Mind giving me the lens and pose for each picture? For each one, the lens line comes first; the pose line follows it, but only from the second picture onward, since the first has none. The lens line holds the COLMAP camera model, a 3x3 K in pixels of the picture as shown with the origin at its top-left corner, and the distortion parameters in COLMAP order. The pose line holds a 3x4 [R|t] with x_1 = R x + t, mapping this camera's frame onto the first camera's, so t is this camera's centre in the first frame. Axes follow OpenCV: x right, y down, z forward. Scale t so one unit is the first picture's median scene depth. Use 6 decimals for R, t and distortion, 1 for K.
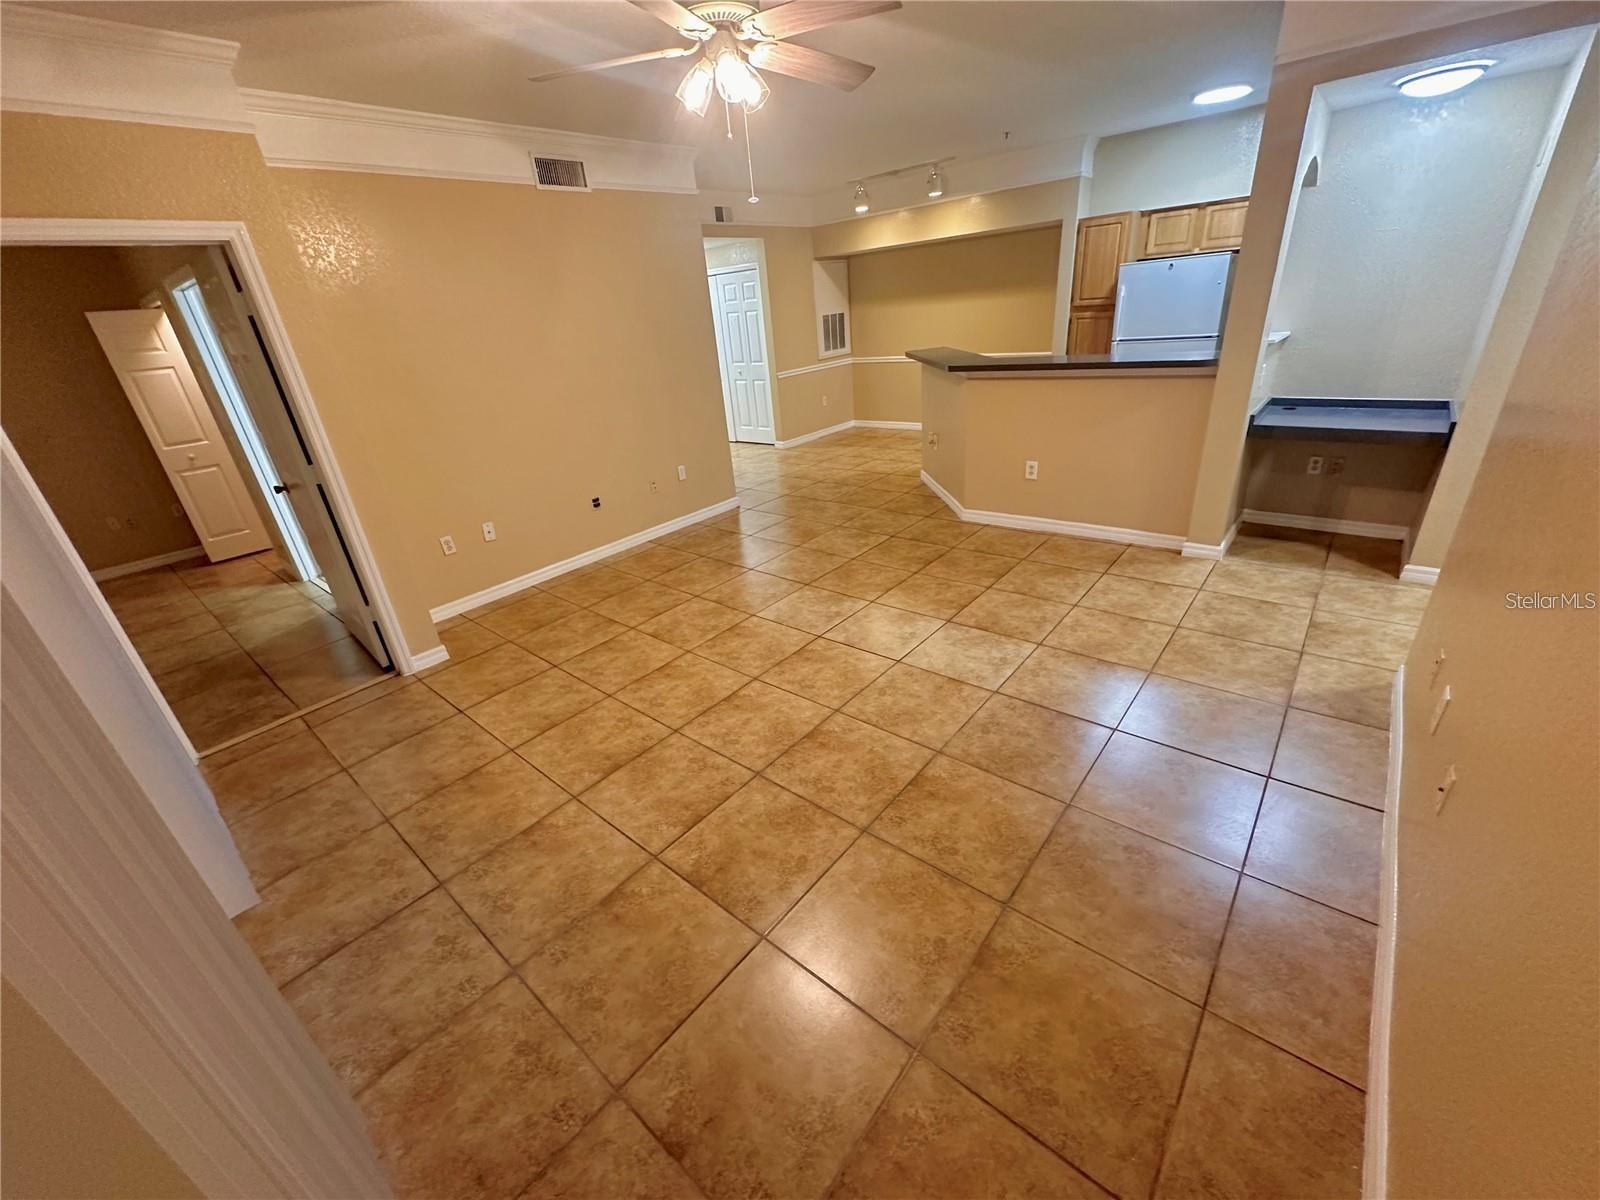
lens RADIAL K [[638.4, 0, 798.2], [0, 638.4, 593.9], [0, 0, 1]] dist [-0.002073, 0.000436]
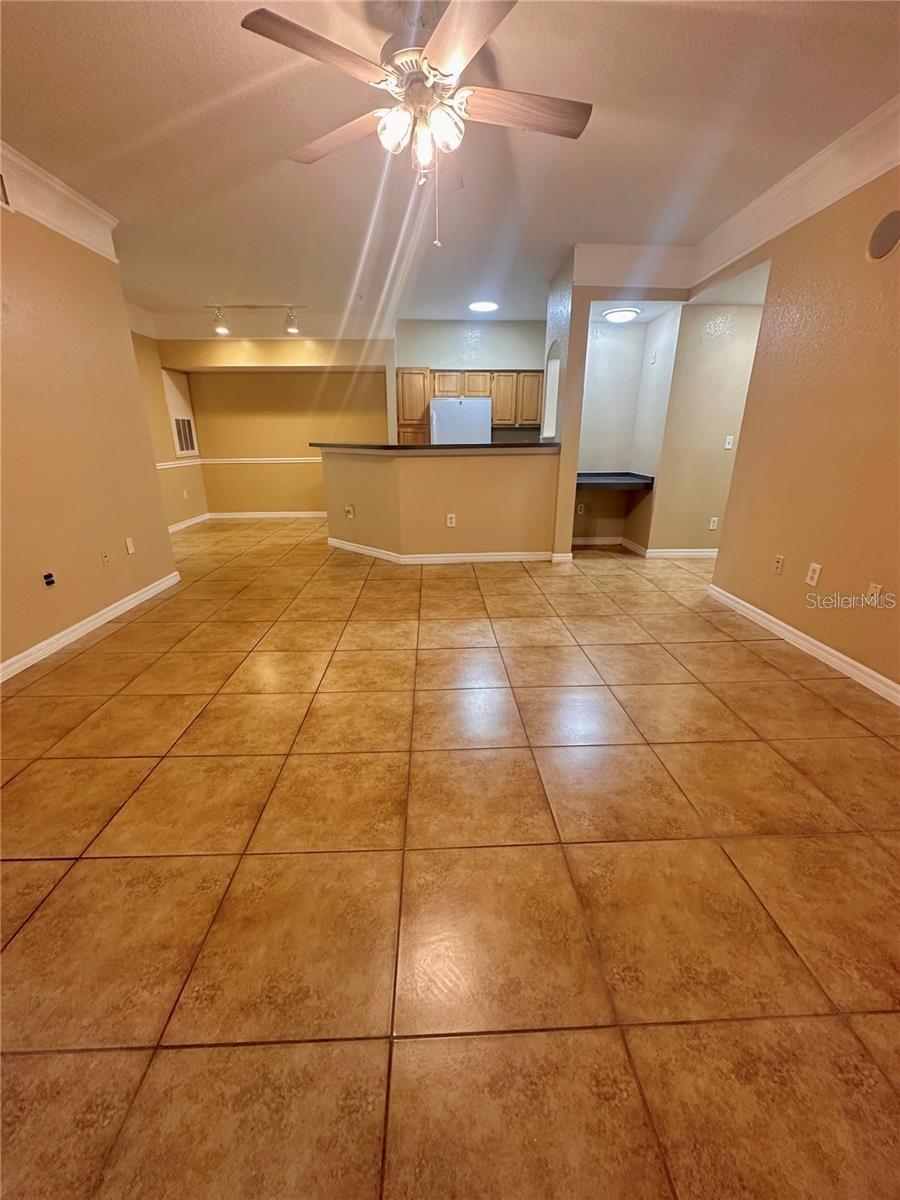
lens RADIAL K [[478.8, 0, 450.0], [0, 478.8, 600.0], [0, 0, 1]] dist [-0.002073, 0.000436]
pose [[0.734162, -0.139952, 0.664394, -0.495012], [0.226690, 0.972901, -0.045557, 0.034849], [-0.640013, 0.184057, 0.745993, 0.326250]]
